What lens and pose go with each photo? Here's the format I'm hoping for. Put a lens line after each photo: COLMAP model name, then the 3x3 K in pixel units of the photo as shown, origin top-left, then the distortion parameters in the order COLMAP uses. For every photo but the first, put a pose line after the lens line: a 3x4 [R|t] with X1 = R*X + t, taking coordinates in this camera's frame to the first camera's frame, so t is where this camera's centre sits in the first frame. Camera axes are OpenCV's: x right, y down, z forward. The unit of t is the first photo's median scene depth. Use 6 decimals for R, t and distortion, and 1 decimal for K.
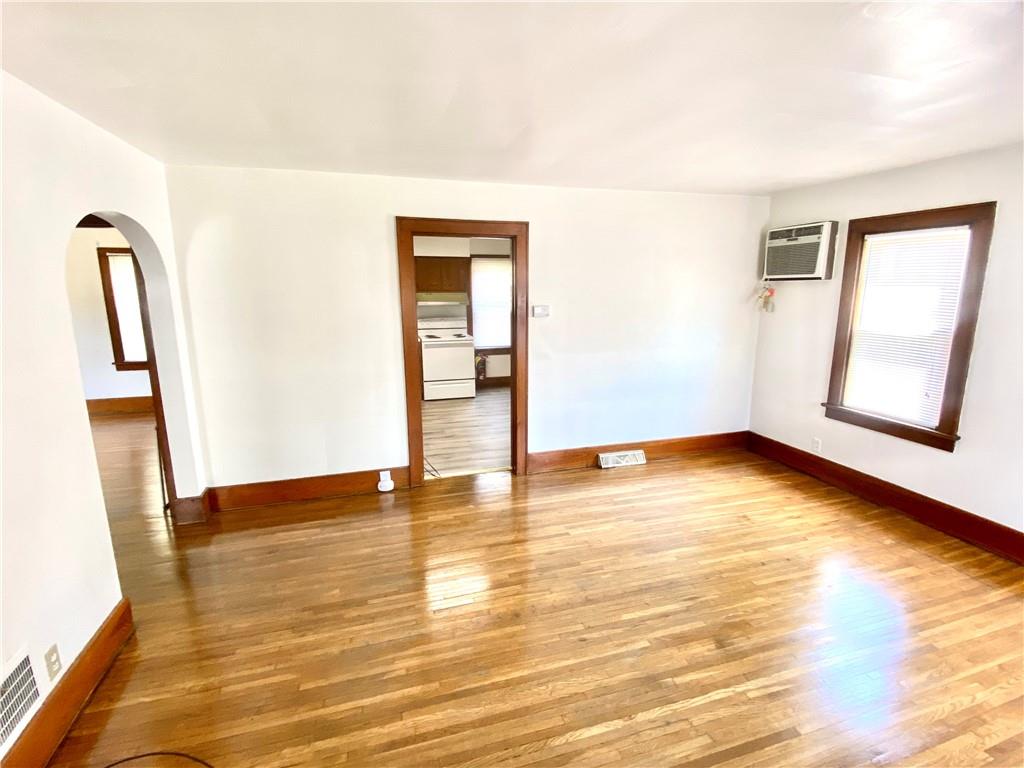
lens RADIAL K [[485.7, 0, 512.1], [0, 485.7, 383.6], [0, 0, 1]] dist [0.002900, 0.000232]
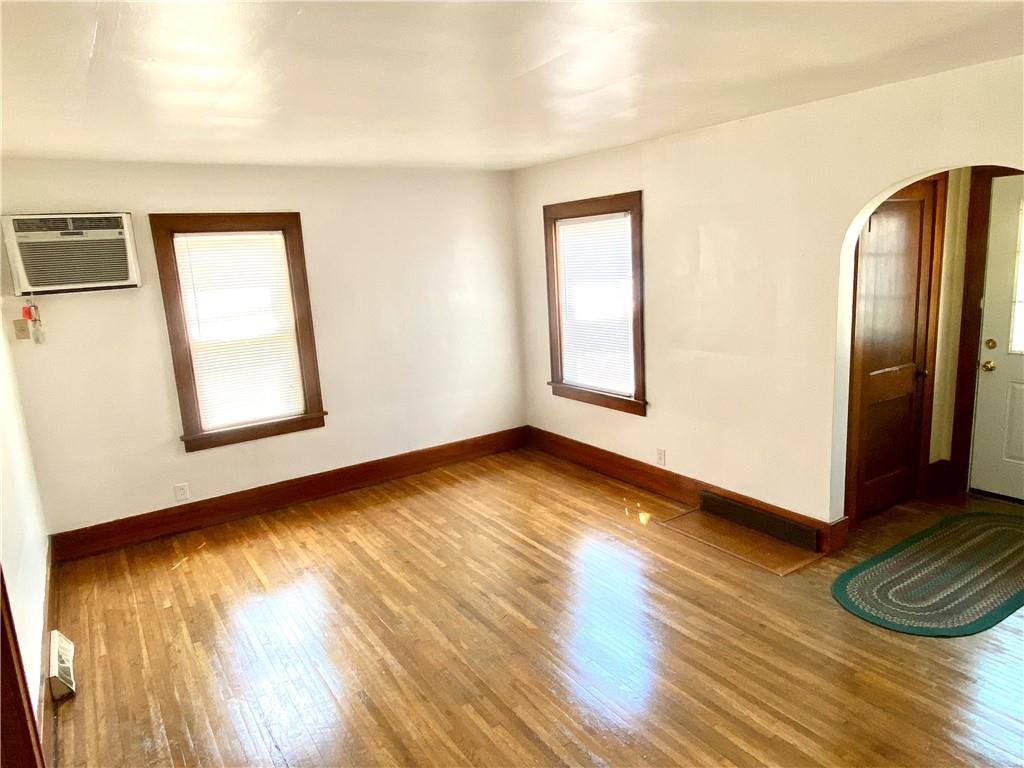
lens RADIAL K [[664.7, 0, 514.4], [0, 664.7, 384.6], [0, 0, 1]] dist [0.003286, -0.001554]
pose [[-0.280390, -0.166702, 0.945300, -0.594061], [0.250706, 0.937903, 0.239760, -0.184492], [-0.926568, 0.304218, -0.221186, 0.778312]]
